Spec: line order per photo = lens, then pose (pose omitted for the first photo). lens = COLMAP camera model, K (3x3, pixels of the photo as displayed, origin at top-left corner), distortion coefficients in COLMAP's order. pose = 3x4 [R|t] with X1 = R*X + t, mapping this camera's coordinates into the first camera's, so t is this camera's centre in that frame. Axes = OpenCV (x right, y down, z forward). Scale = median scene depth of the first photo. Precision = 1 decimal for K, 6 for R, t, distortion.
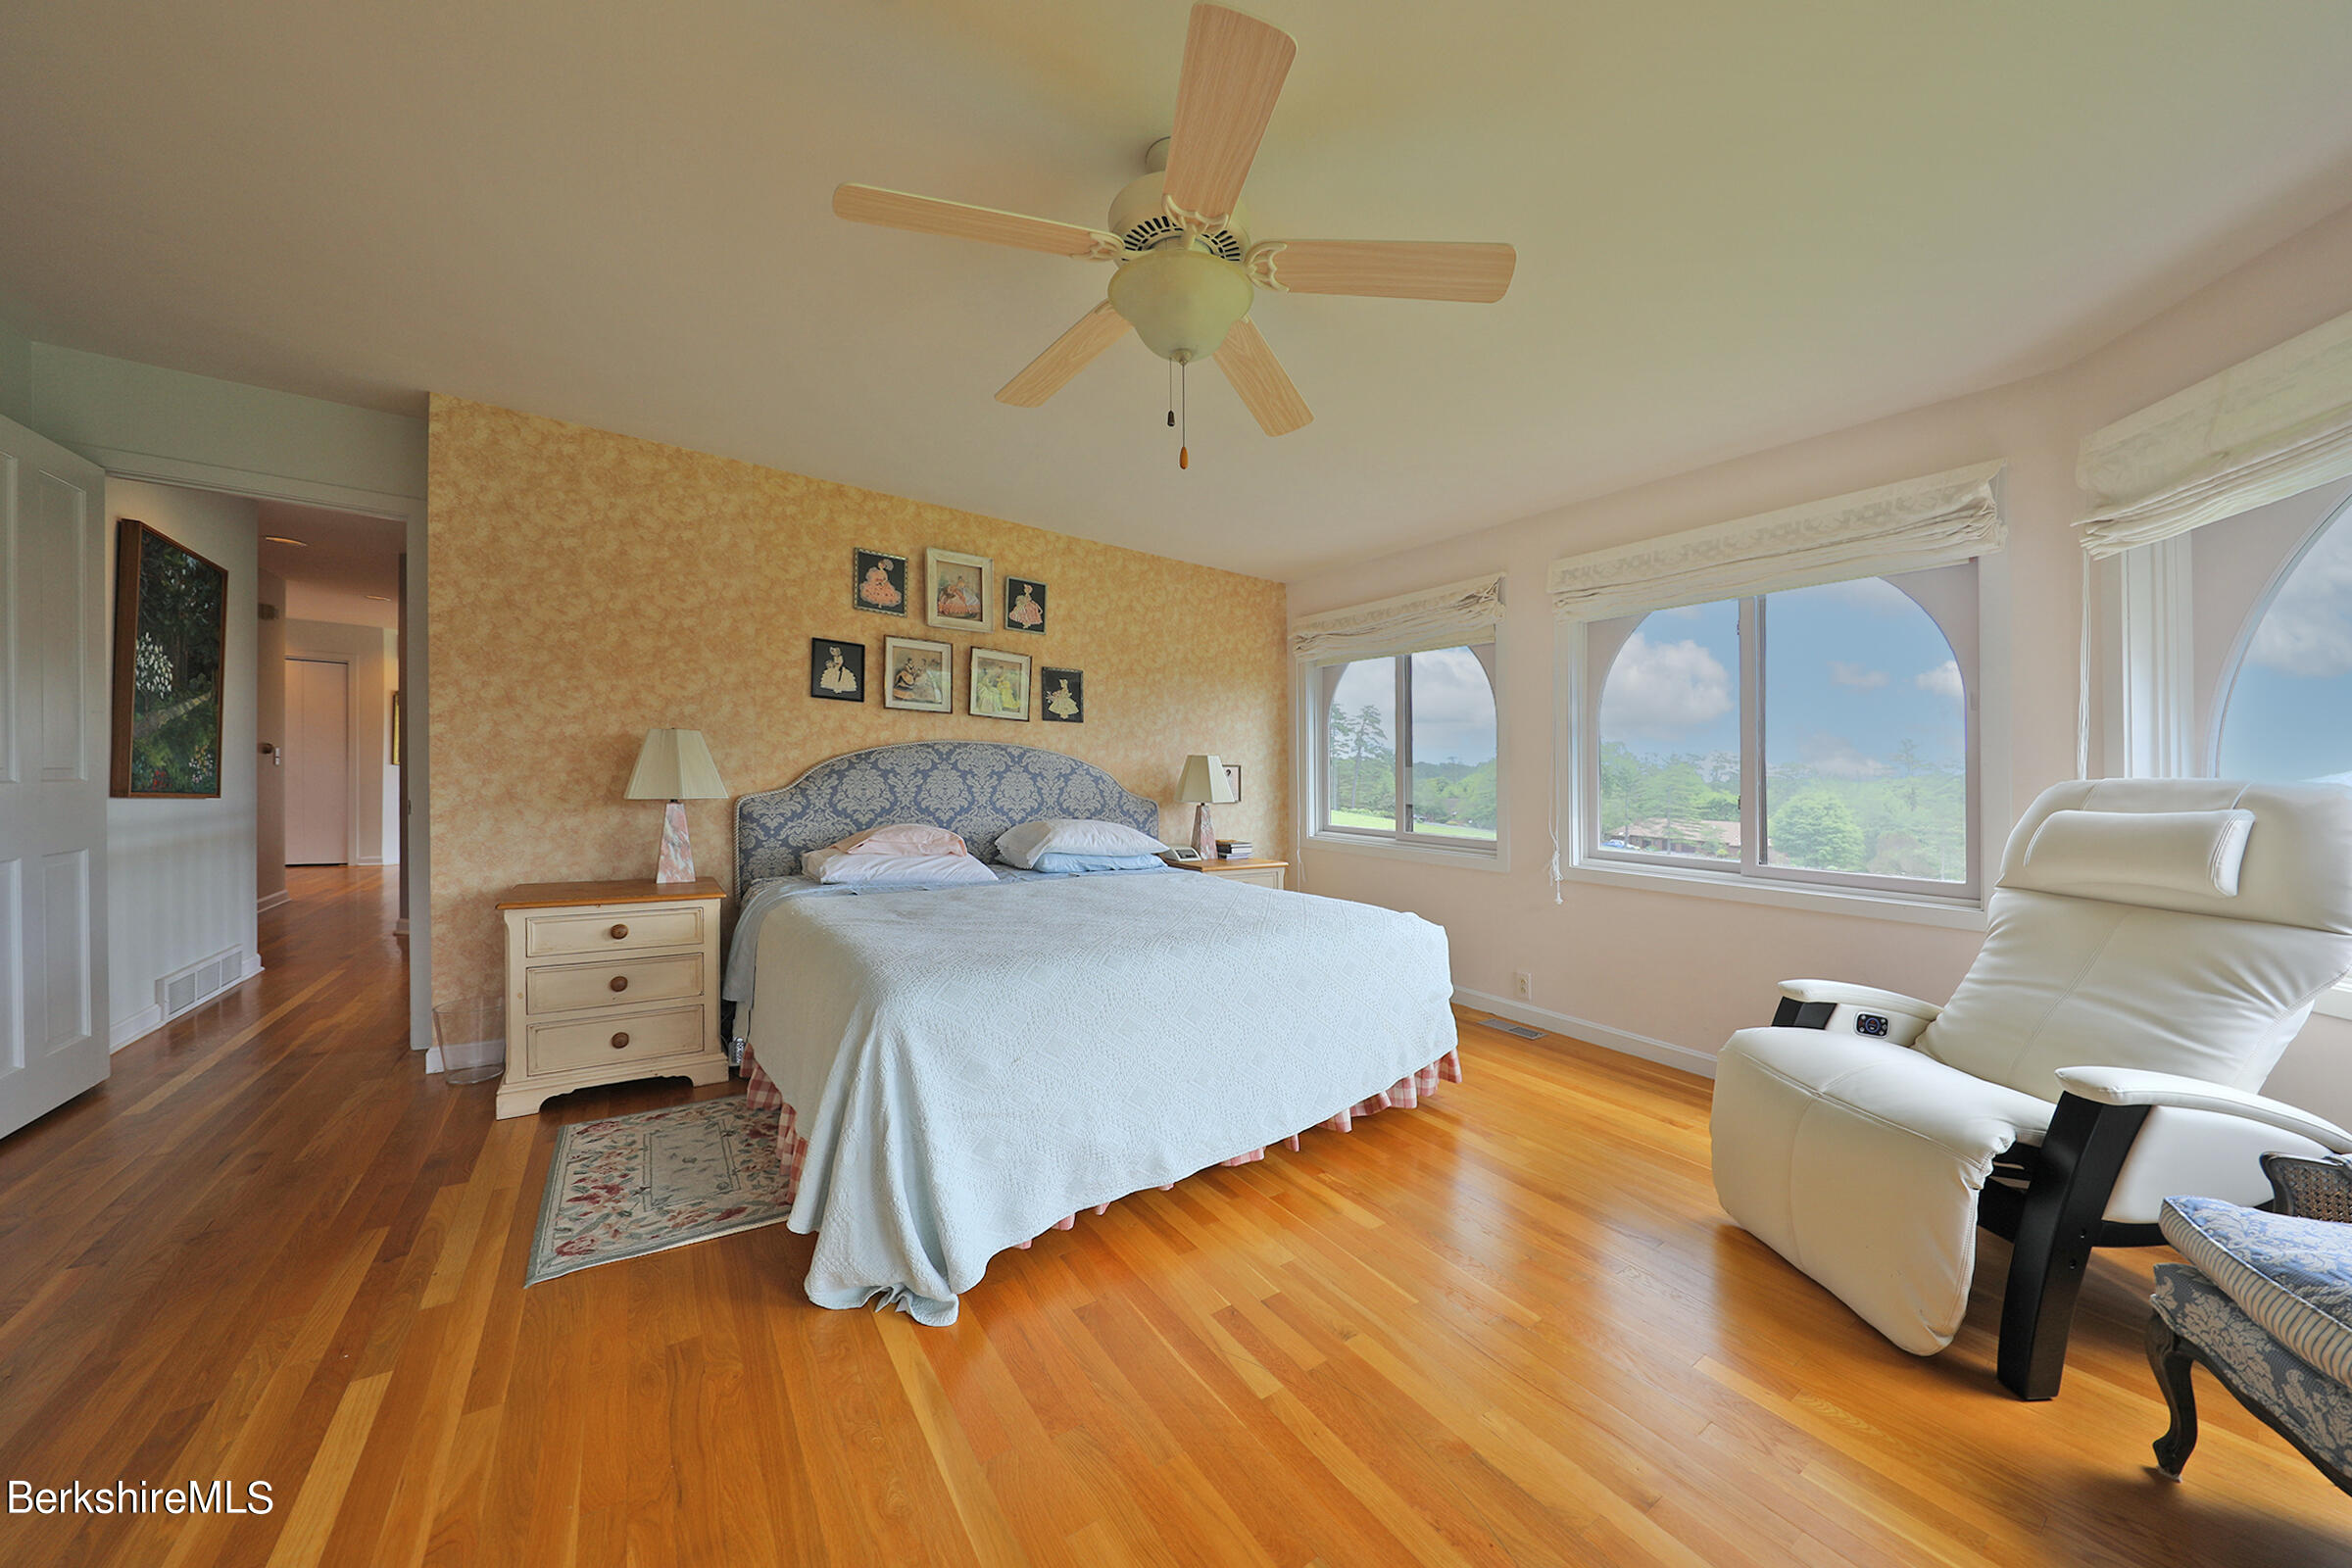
lens RADIAL K [[764.2, 0, 1227.6], [0, 764.2, 785.6], [0, 0, 1]] dist [-0.001499, -0.000045]
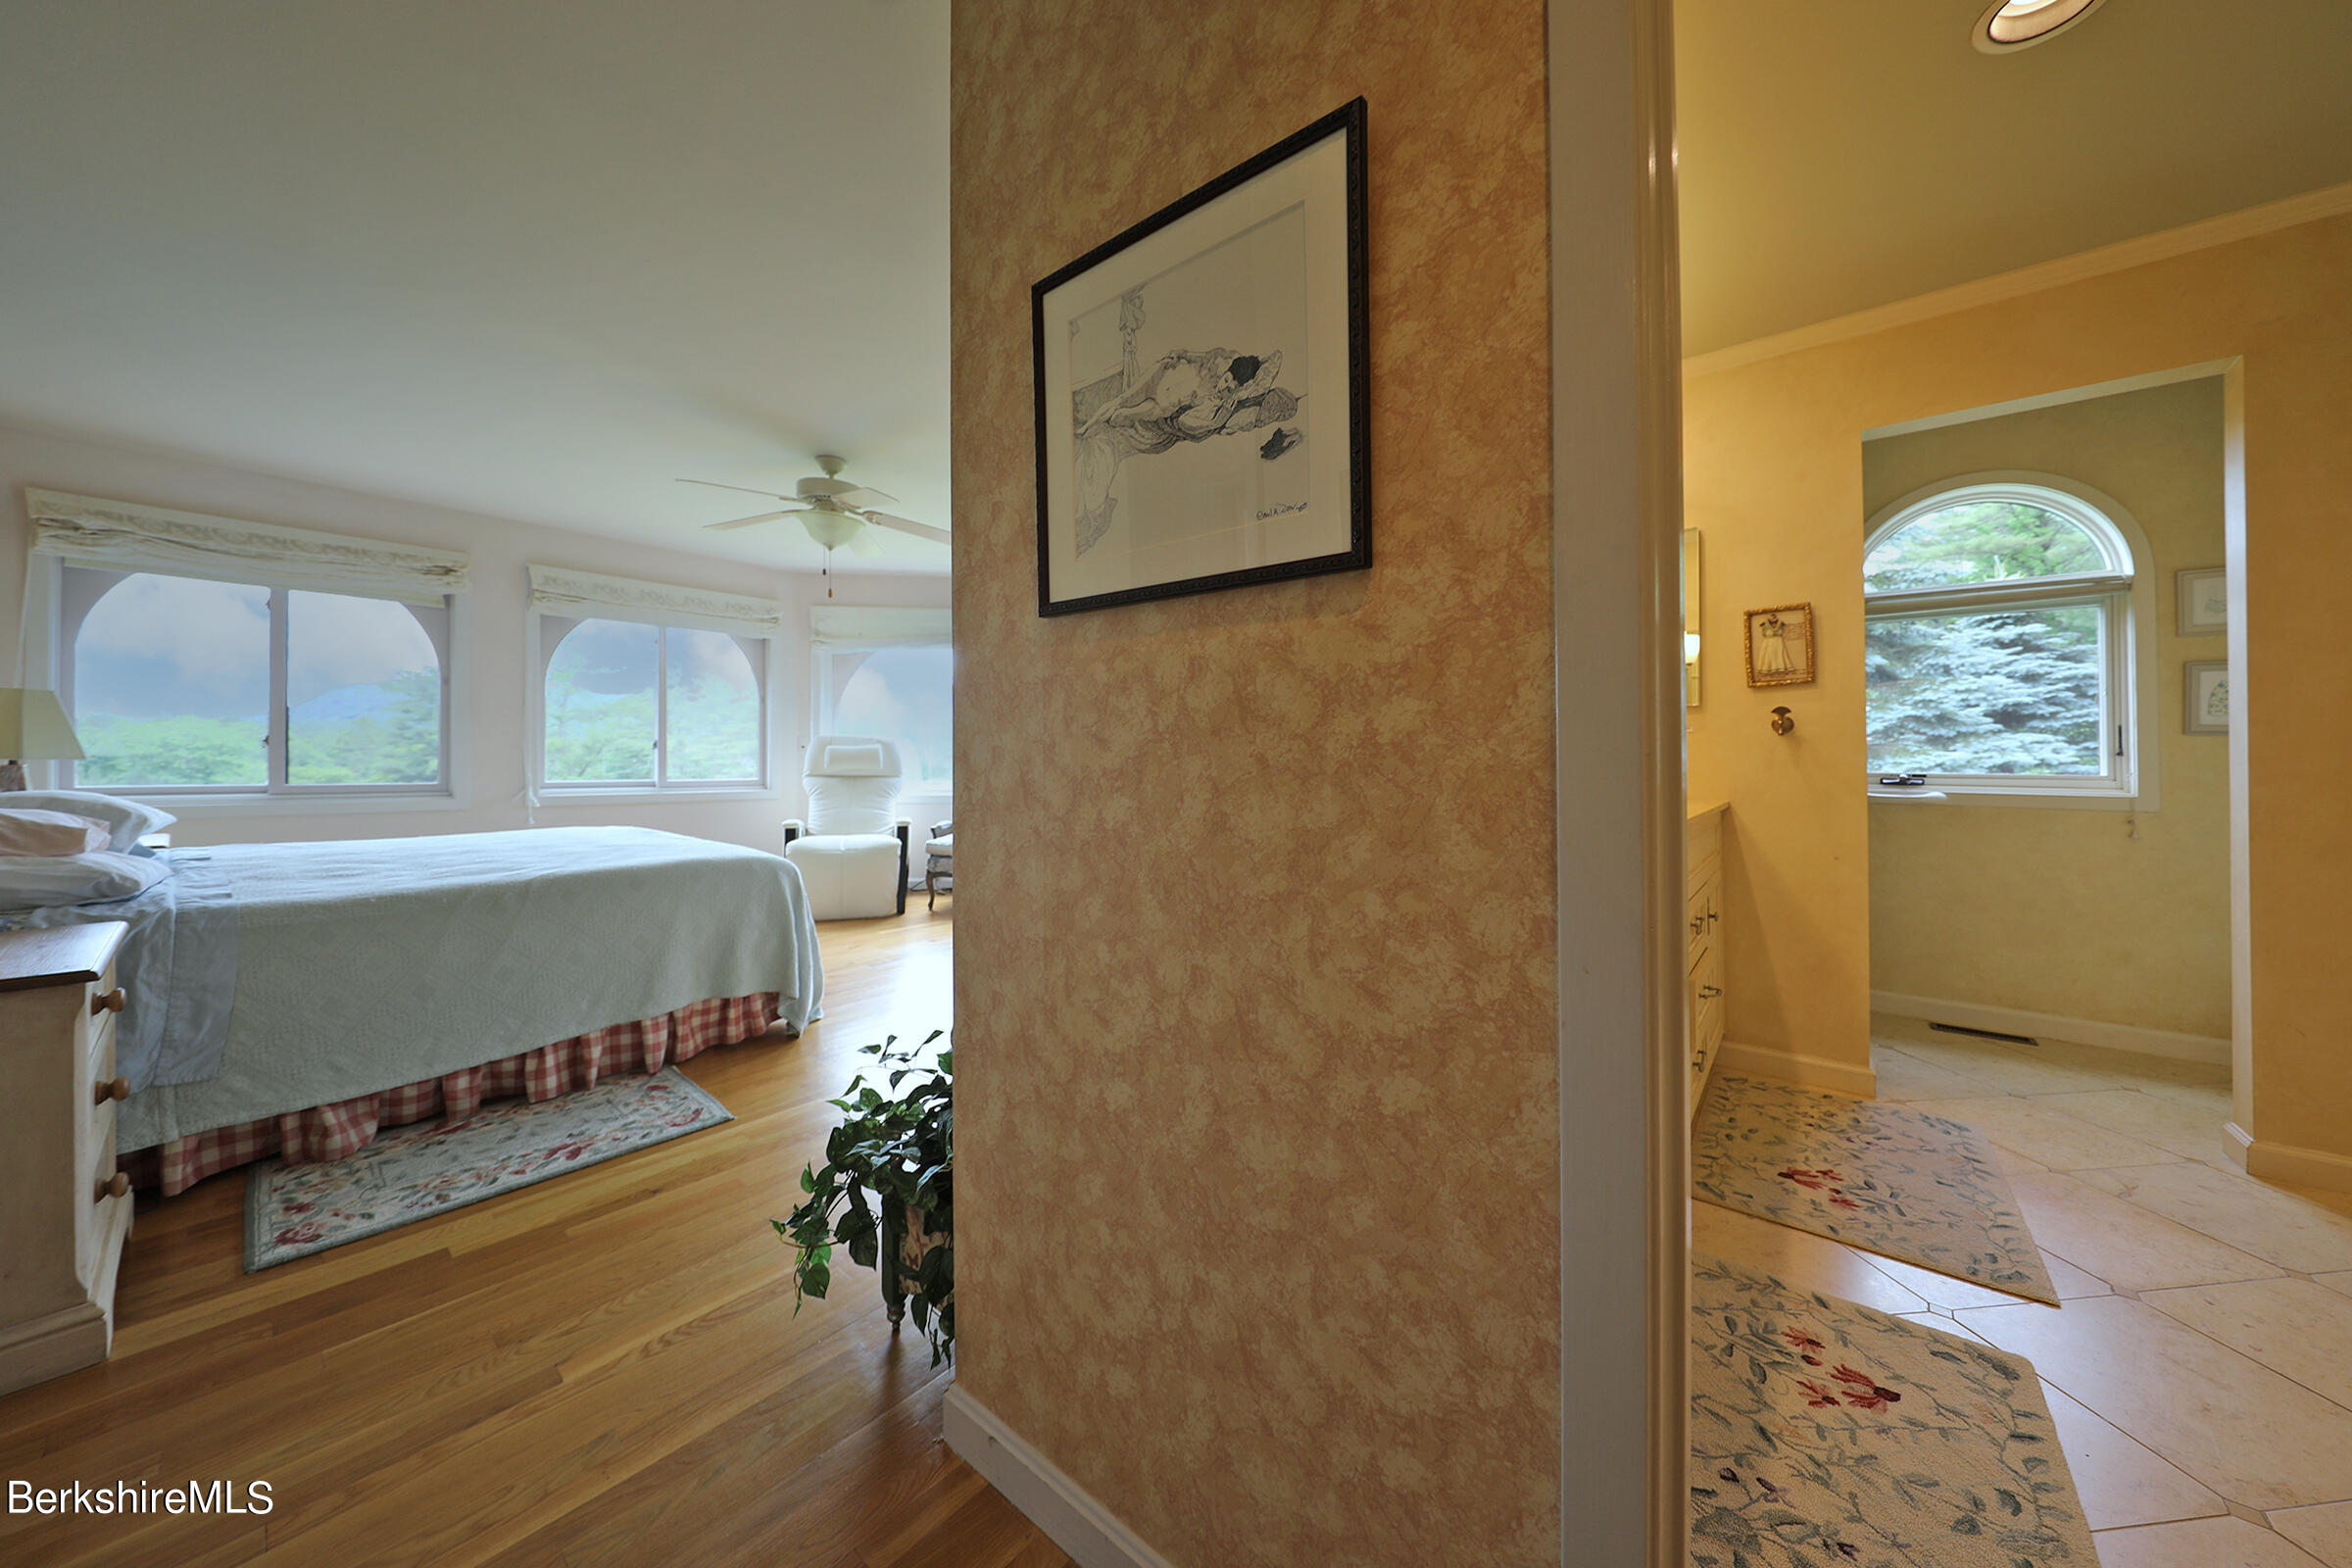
lens RADIAL K [[802.5, 0, 1181.5], [0, 802.5, 765.3], [0, 0, 1]] dist [0.000181, -0.003095]
pose [[-0.269428, -0.017120, 0.962868, -1.784489], [0.016289, 0.999618, 0.022331, 0.049327], [-0.962883, 0.021700, -0.269046, 0.482837]]
